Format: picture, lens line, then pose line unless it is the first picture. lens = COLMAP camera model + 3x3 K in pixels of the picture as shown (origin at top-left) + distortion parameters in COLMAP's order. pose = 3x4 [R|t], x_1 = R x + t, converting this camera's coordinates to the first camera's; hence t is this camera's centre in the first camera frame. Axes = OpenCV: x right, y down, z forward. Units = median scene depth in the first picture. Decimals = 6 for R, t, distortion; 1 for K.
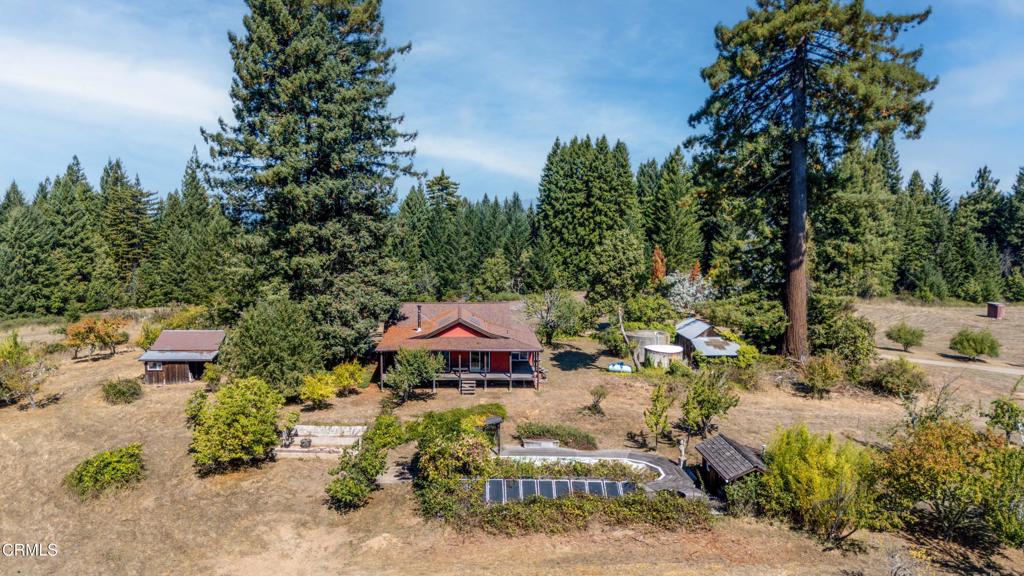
lens RADIAL K [[772.8, 0, 502.8], [0, 772.8, 284.4], [0, 0, 1]] dist [0.015581, -0.003283]
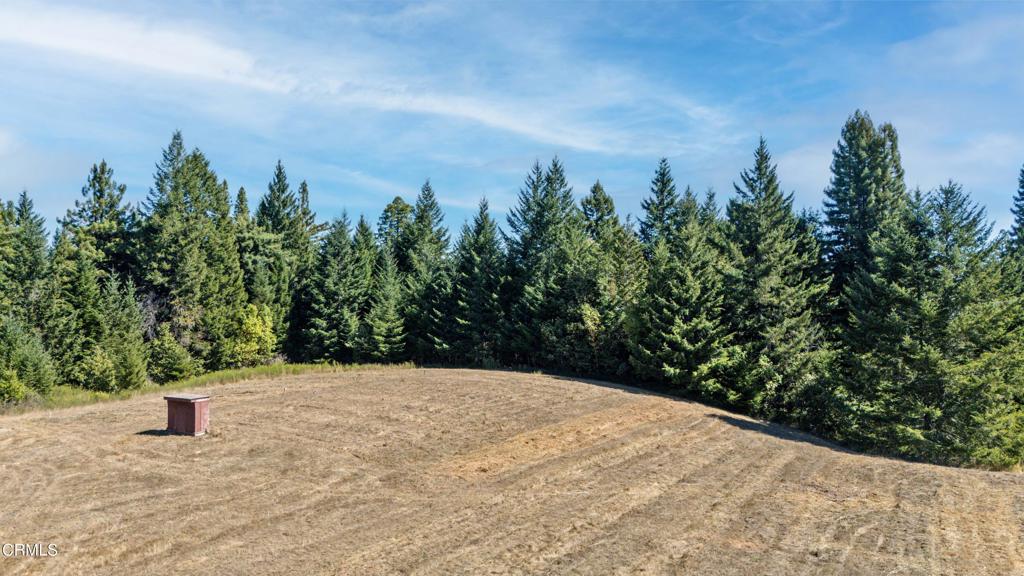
lens RADIAL K [[772.8, 0, 502.2], [0, 772.8, 284.4], [0, 0, 1]] dist [0.015581, -0.003283]
pose [[0.487602, 0.010600, 0.873002, 0.264561], [0.075294, 0.995690, -0.054144, 0.000017], [-0.869813, 0.092133, 0.484703, 0.480874]]
